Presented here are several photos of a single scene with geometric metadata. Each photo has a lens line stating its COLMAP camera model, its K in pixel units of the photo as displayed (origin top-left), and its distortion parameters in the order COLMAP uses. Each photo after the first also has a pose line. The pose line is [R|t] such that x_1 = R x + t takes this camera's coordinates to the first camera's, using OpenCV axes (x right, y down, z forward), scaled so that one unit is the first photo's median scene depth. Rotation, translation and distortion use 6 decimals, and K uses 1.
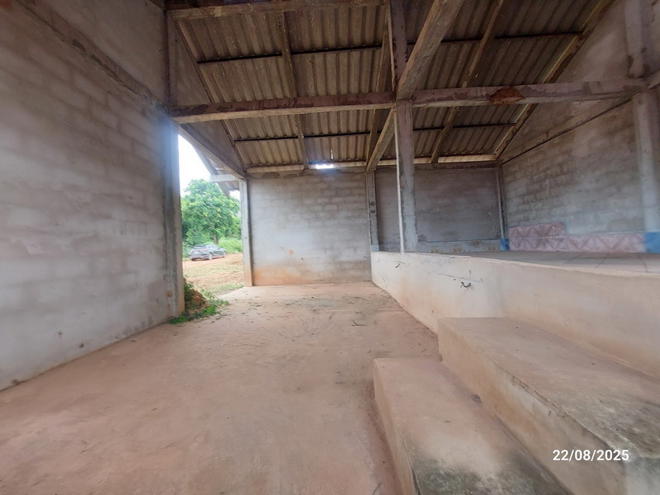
lens RADIAL K [[261.7, 0, 330.0], [0, 261.7, 247.5], [0, 0, 1]] dist [0.000728, 0.000094]
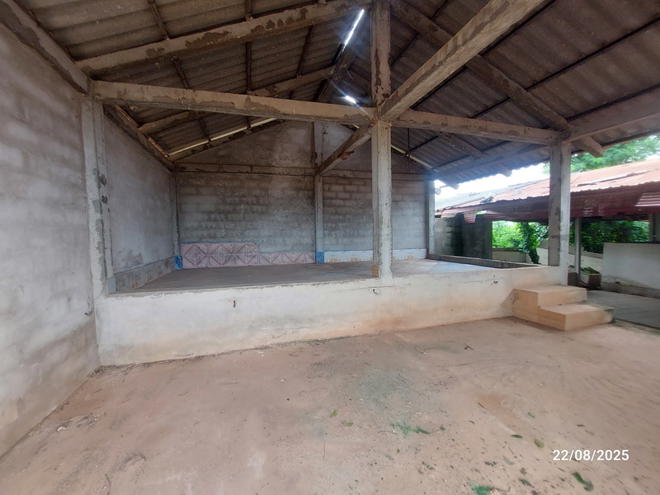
lens RADIAL K [[261.7, 0, 330.0], [0, 261.7, 247.5], [0, 0, 1]] dist [0.000728, 0.000094]
pose [[-0.244887, 0.004237, 0.969542, -0.410705], [0.031778, 0.999488, 0.003658, -0.063580], [-0.969031, 0.031706, -0.244896, 0.947204]]
